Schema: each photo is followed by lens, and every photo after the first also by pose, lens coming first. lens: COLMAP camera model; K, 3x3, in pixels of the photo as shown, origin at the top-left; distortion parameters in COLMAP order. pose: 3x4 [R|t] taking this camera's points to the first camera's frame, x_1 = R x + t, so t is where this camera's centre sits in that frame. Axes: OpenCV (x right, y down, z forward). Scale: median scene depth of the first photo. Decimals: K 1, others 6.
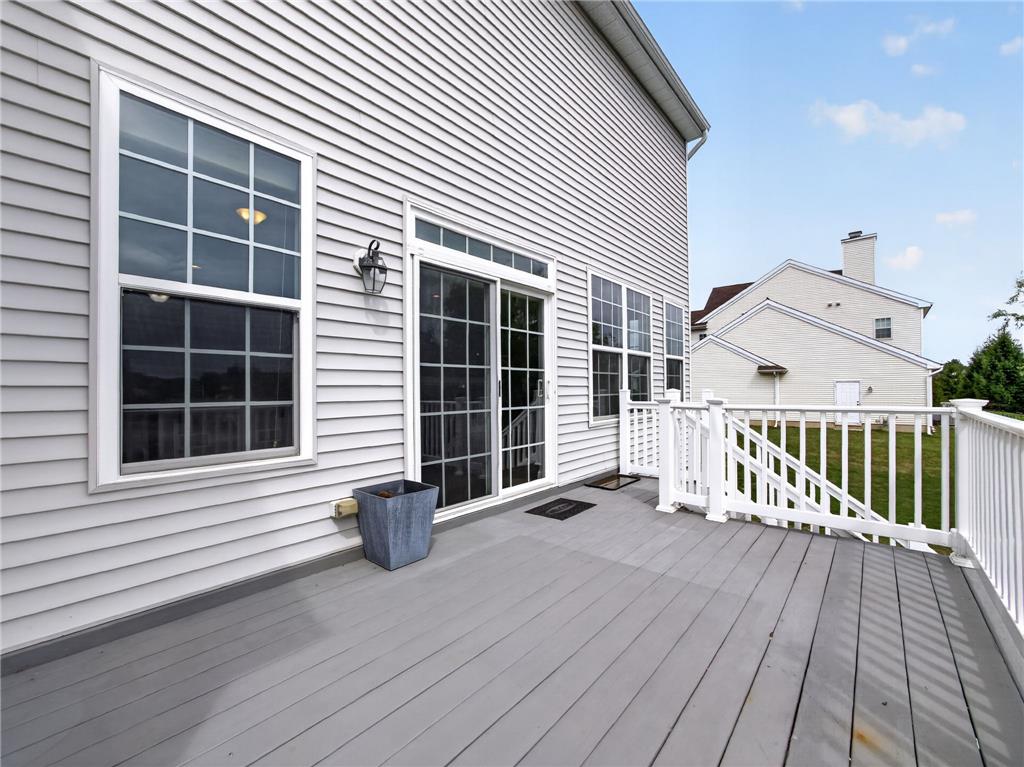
lens RADIAL K [[418.0, 0, 512.0], [0, 418.0, 383.5], [0, 0, 1]] dist [0.000836, 0.000022]
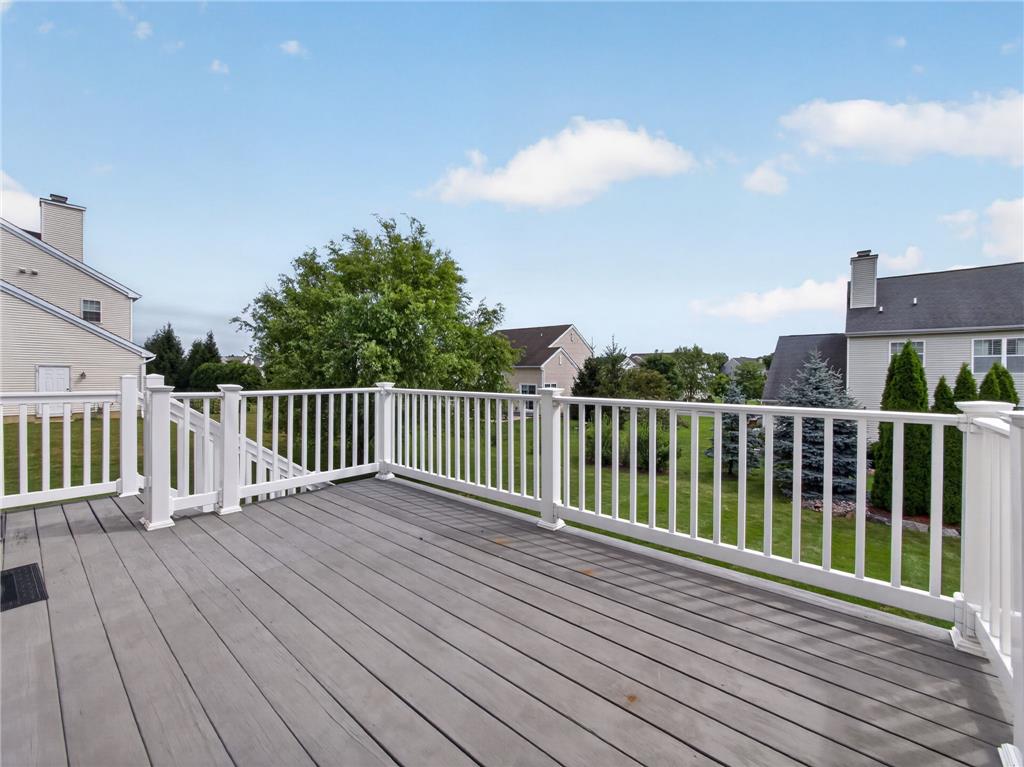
lens RADIAL K [[417.3, 0, 512.0], [0, 417.3, 383.5], [0, 0, 1]] dist [-0.001033, -0.000165]
pose [[-0.022362, -0.011172, 0.999688, -0.434810], [-0.020931, 0.999724, 0.010704, 0.008883], [-0.999531, -0.020685, -0.022590, 0.353041]]
